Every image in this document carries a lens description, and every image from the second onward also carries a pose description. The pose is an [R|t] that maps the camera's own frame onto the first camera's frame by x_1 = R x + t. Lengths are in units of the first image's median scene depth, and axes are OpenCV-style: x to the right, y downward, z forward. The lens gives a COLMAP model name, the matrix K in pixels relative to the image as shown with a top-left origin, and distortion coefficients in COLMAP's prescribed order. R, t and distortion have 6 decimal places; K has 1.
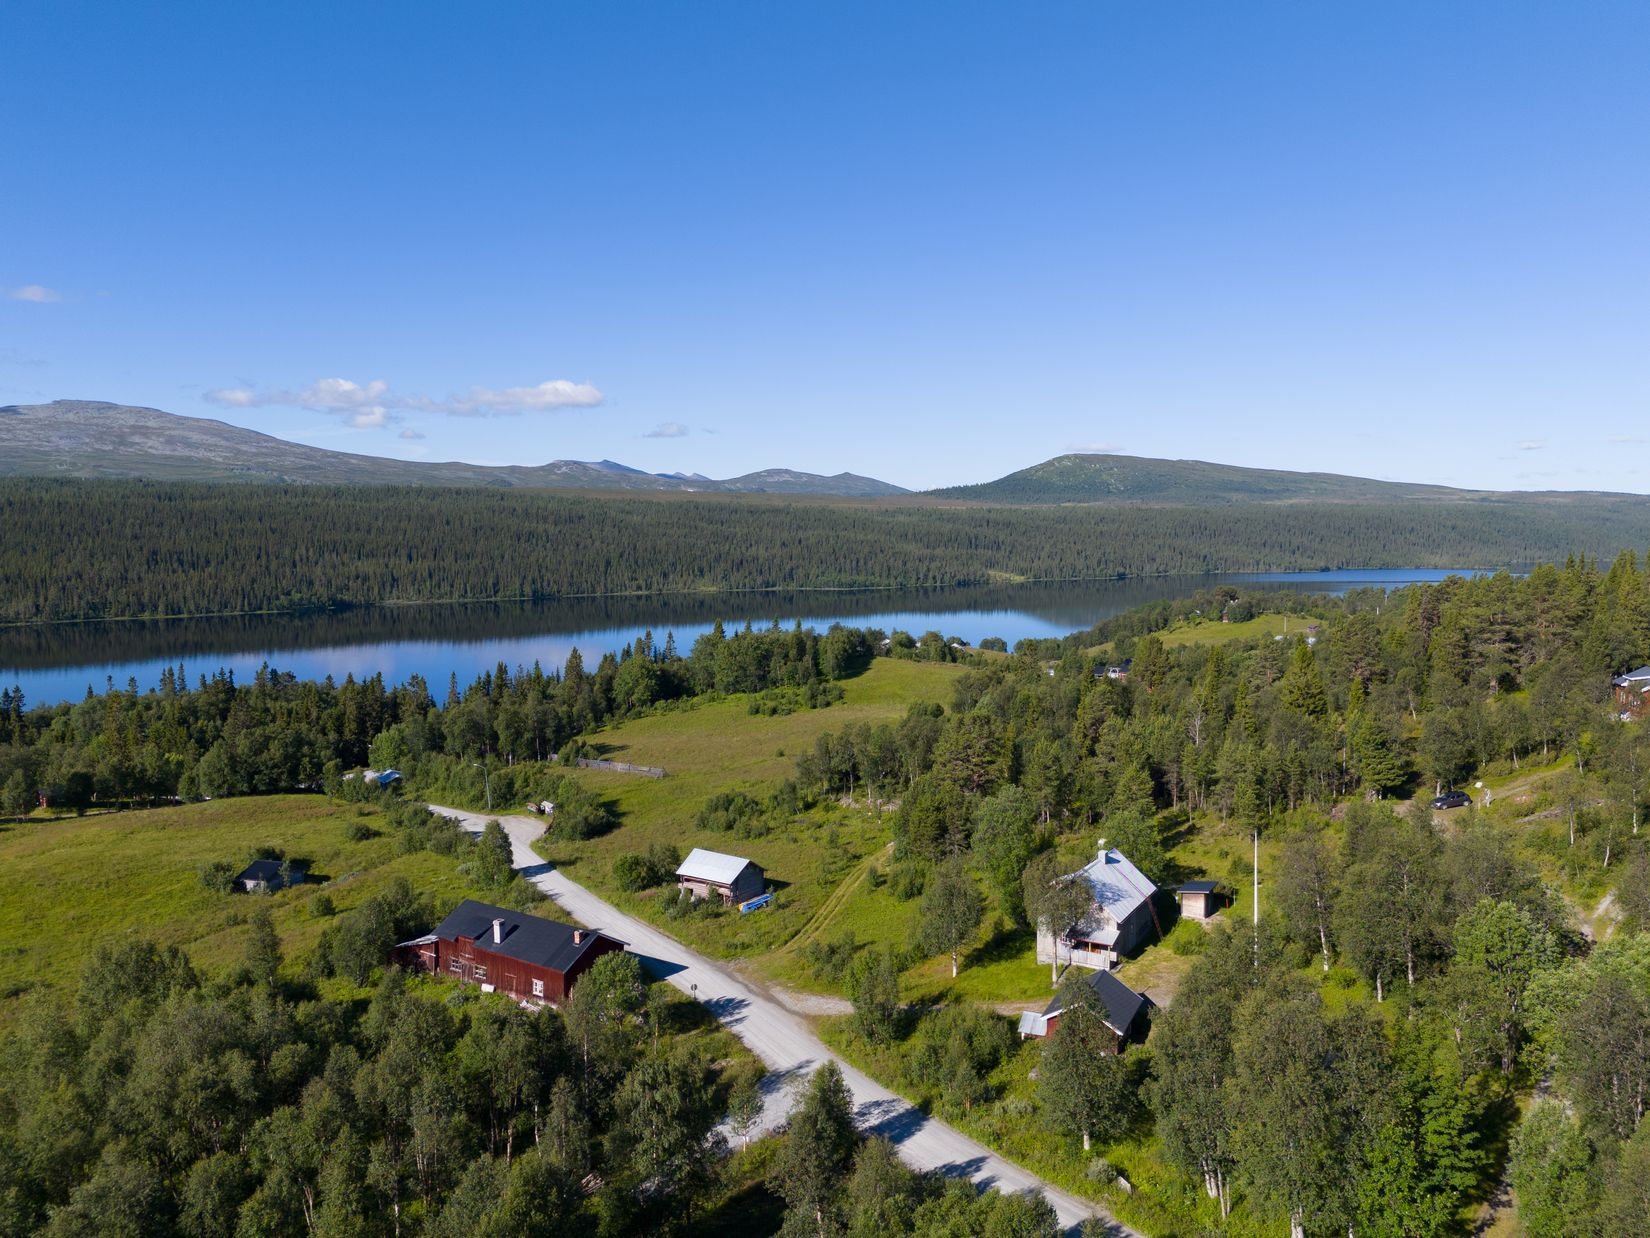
lens RADIAL K [[1206.8, 0, 829.3], [0, 1206.8, 614.5], [0, 0, 1]] dist [0.083179, -0.085159]
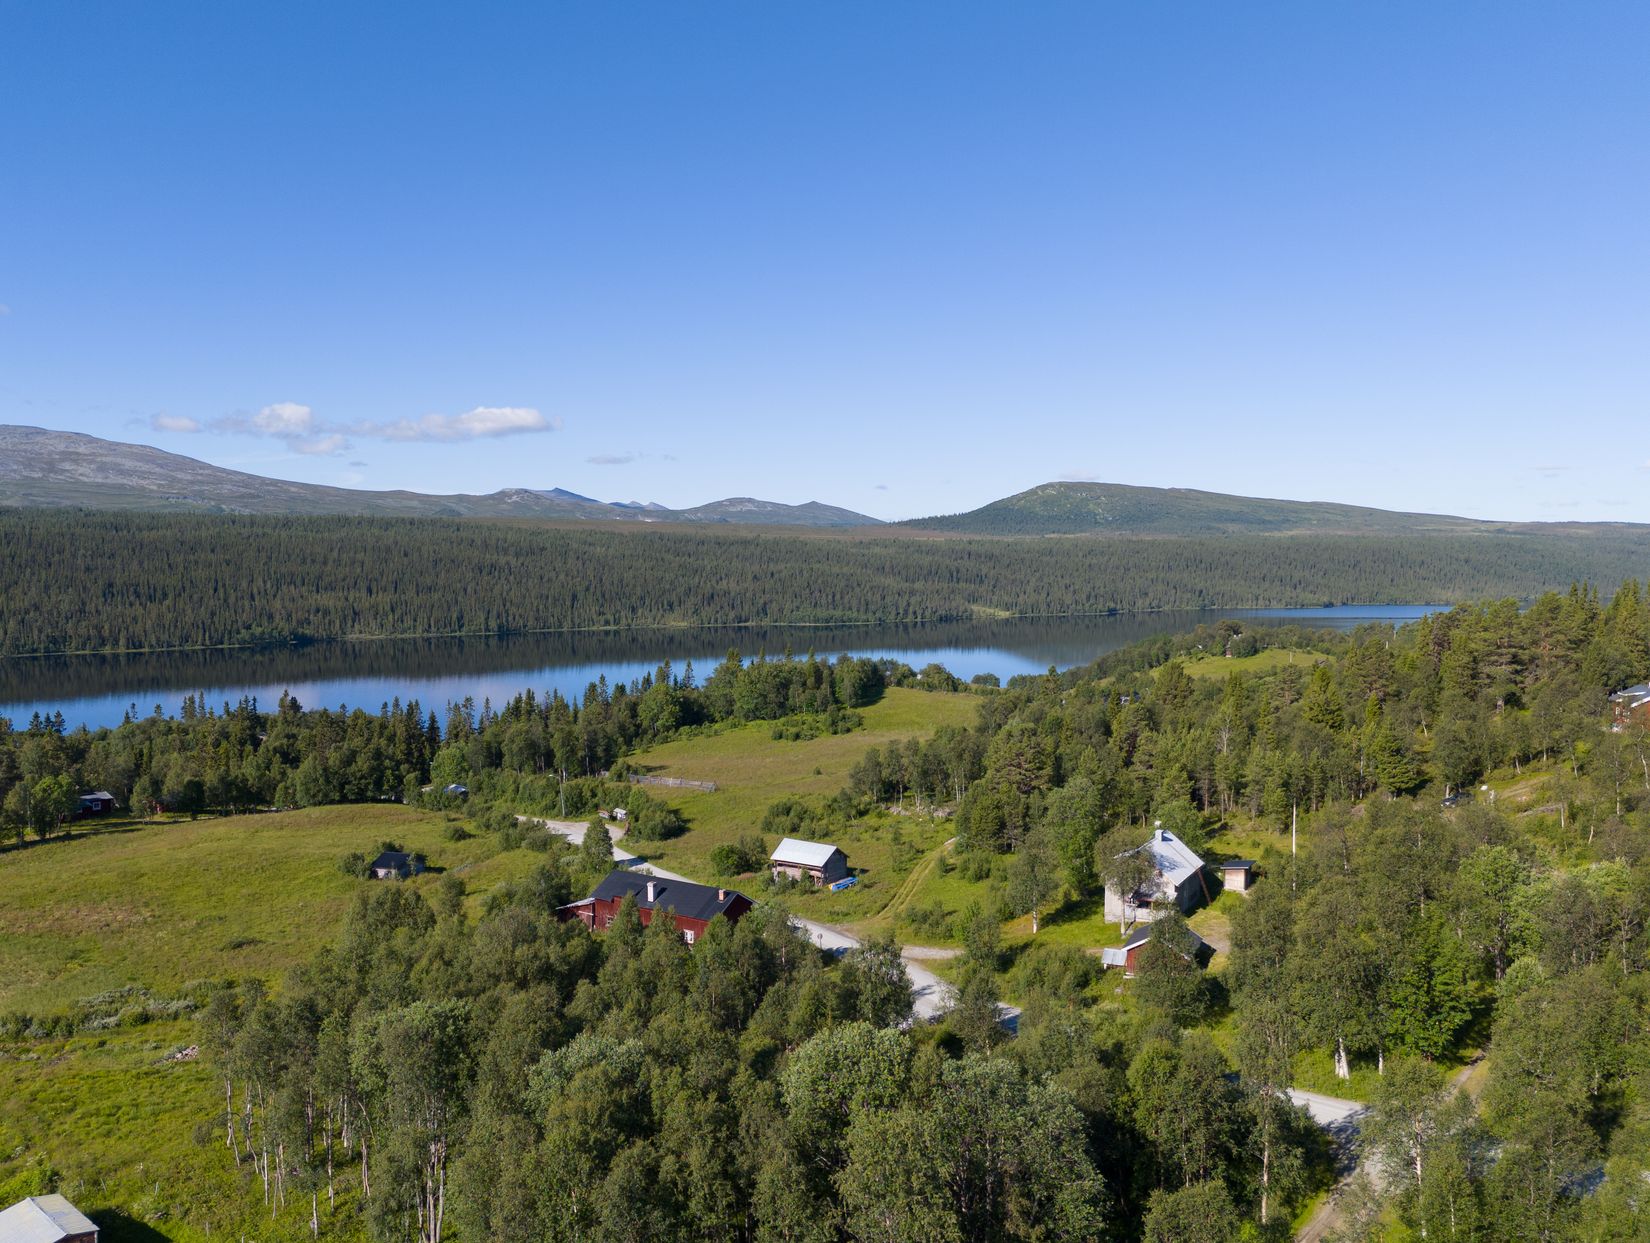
lens RADIAL K [[1290.4, 0, 772.6], [0, 1290.4, 651.2], [0, 0, 1]] dist [0.089237, -0.099543]
pose [[0.999873, 0.002443, -0.015725, -0.046097], [-0.002468, 0.999996, -0.001576, 0.008557], [0.015722, 0.001614, 0.999875, -0.094884]]
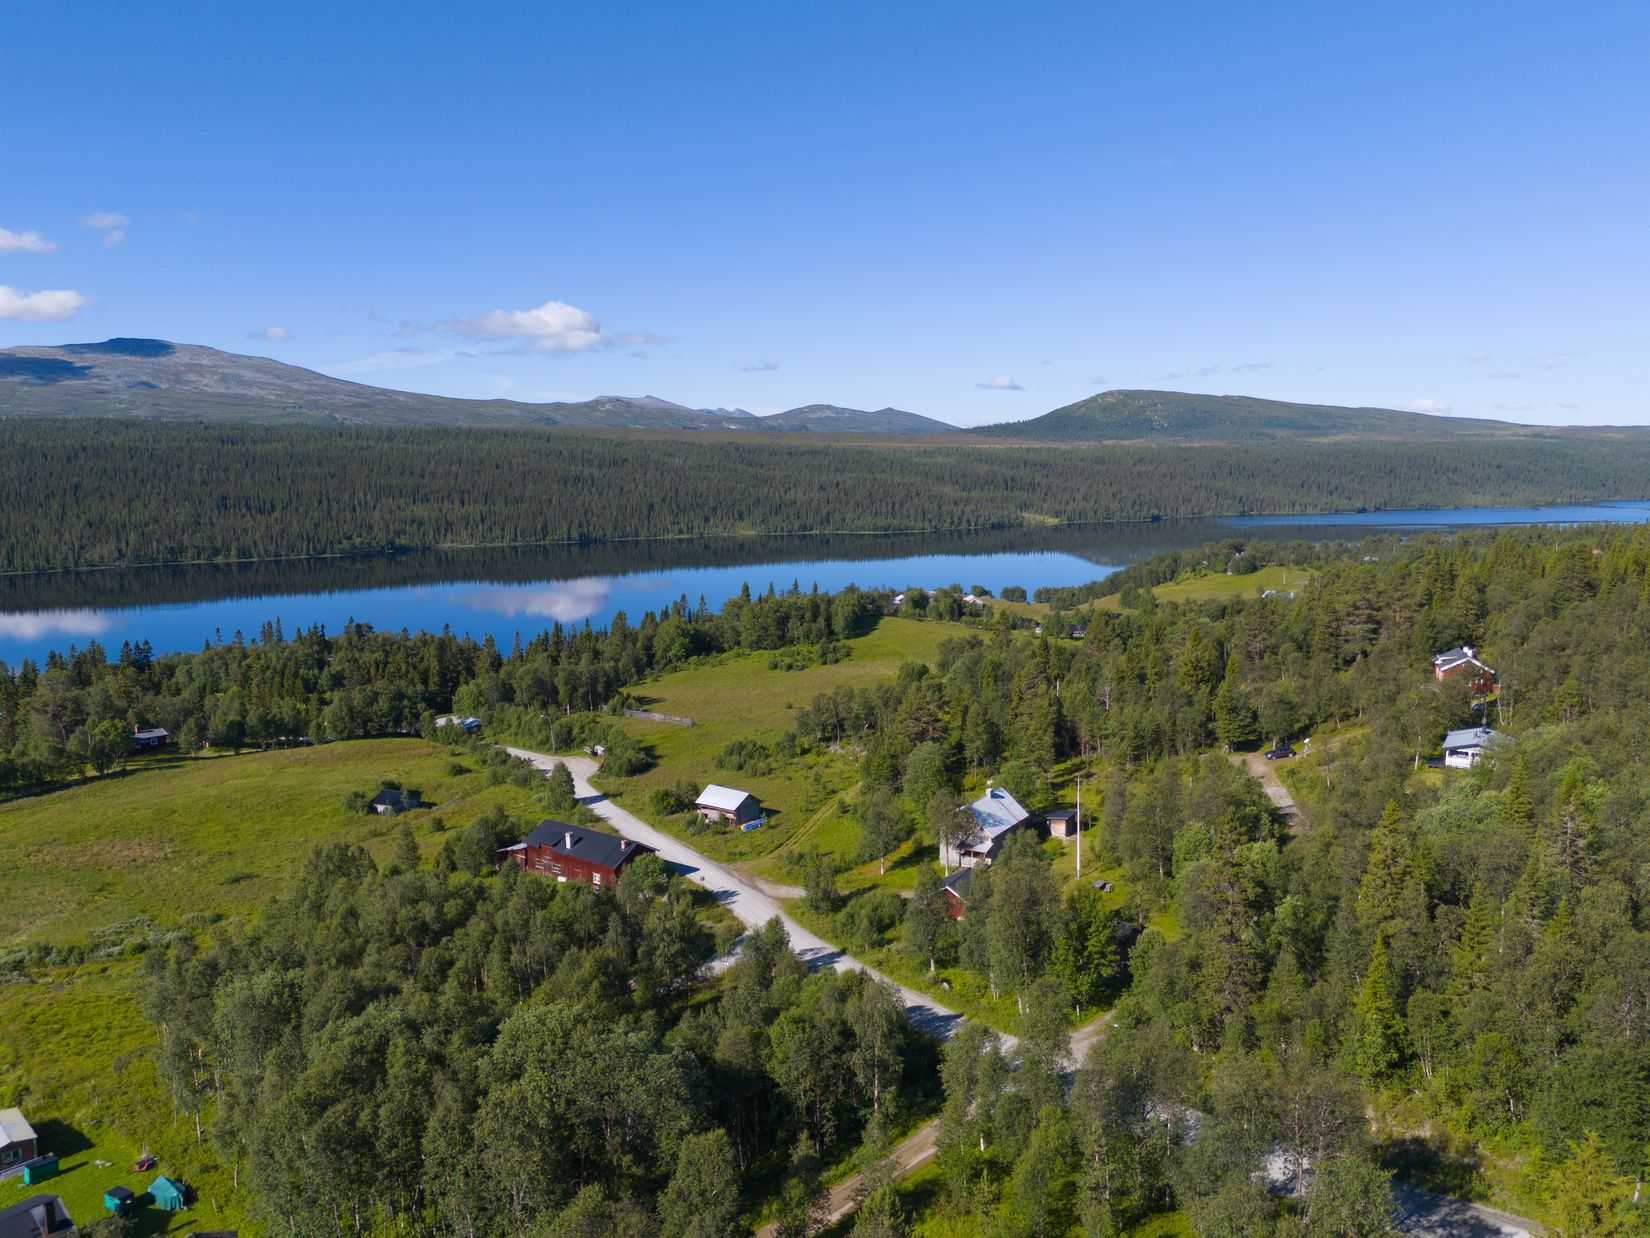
lens RADIAL K [[1206.8, 0, 830.9], [0, 1206.8, 612.5], [0, 0, 1]] dist [0.083179, -0.085159]
pose [[0.999404, 0.003379, -0.034354, 0.030931], [-0.001593, 0.998652, 0.051882, -0.030253], [0.034483, -0.051796, 0.998062, -0.145486]]
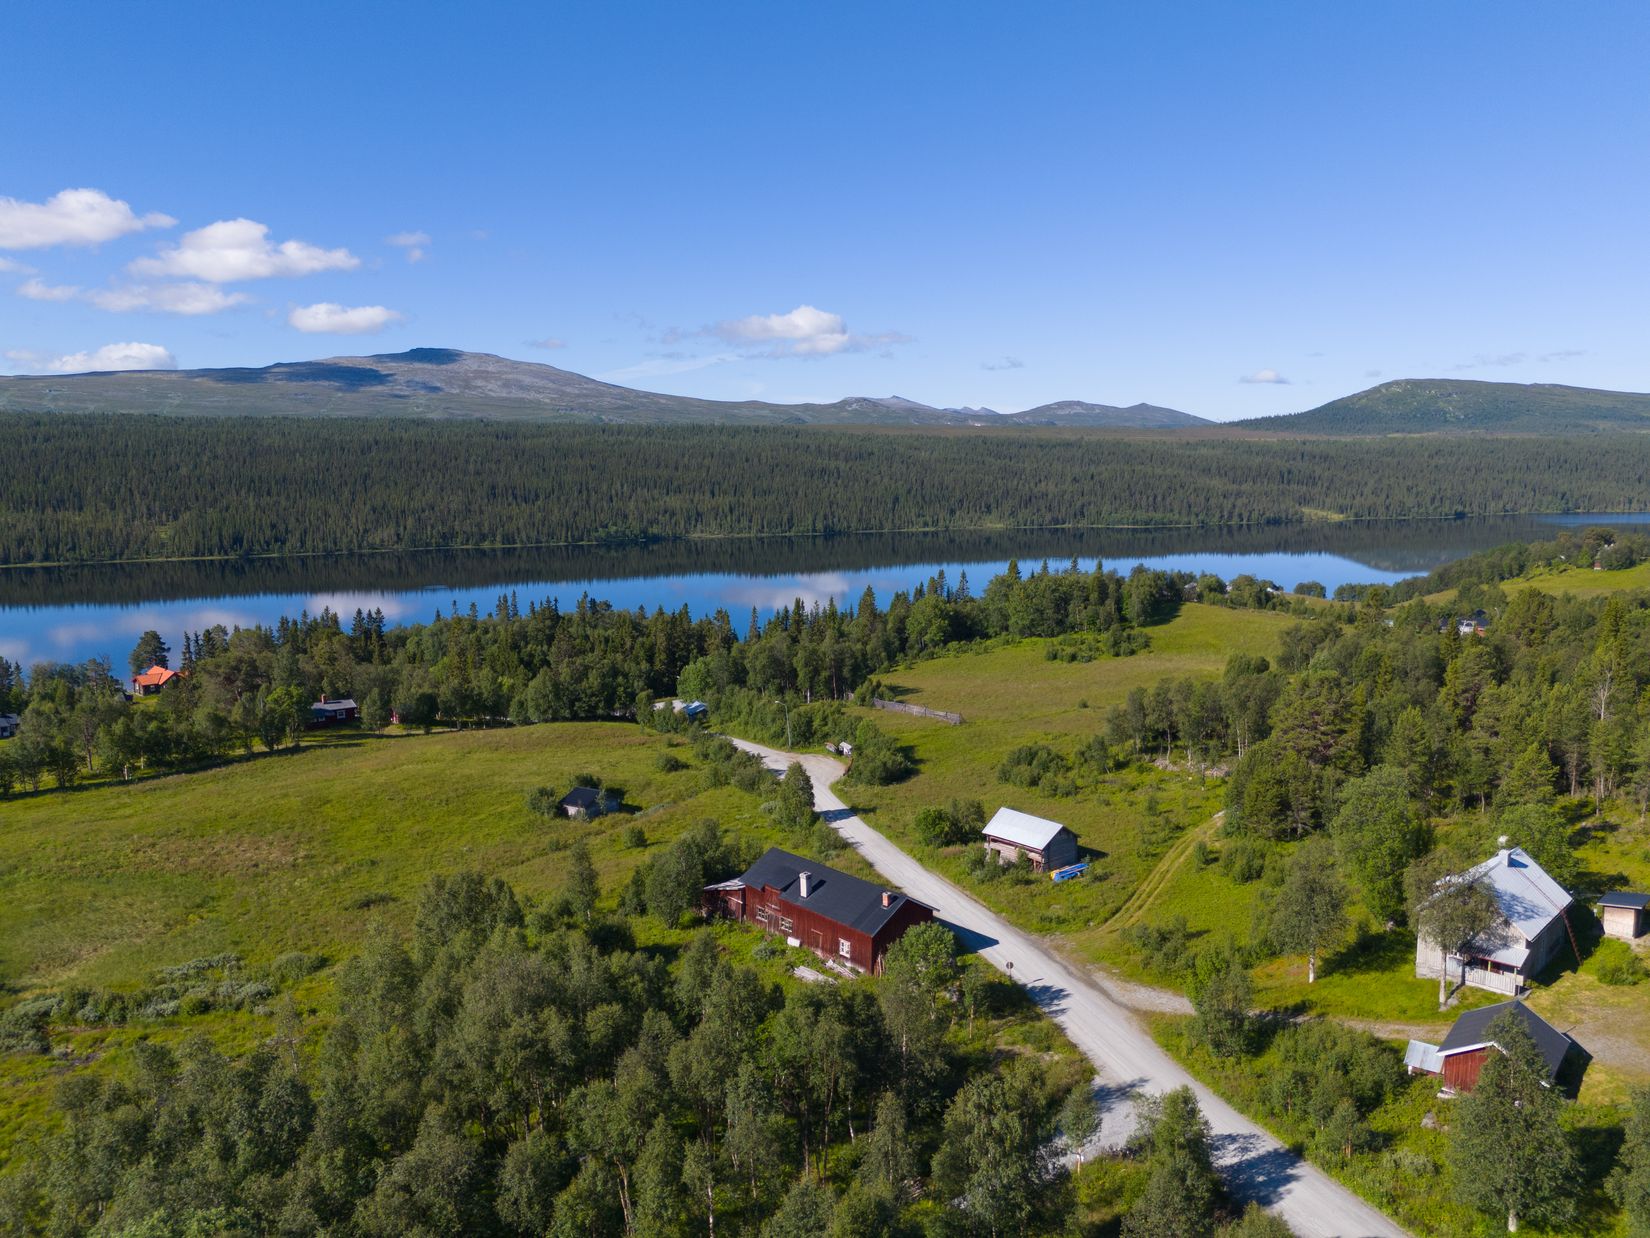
lens RADIAL K [[1206.8, 0, 831.1], [0, 1206.8, 617.6], [0, 0, 1]] dist [0.083179, -0.085159]
pose [[0.972984, 0.028168, -0.229147, -0.012957], [-0.015459, 0.998250, 0.057071, -0.002367], [0.230353, -0.051986, 0.971717, 0.029165]]
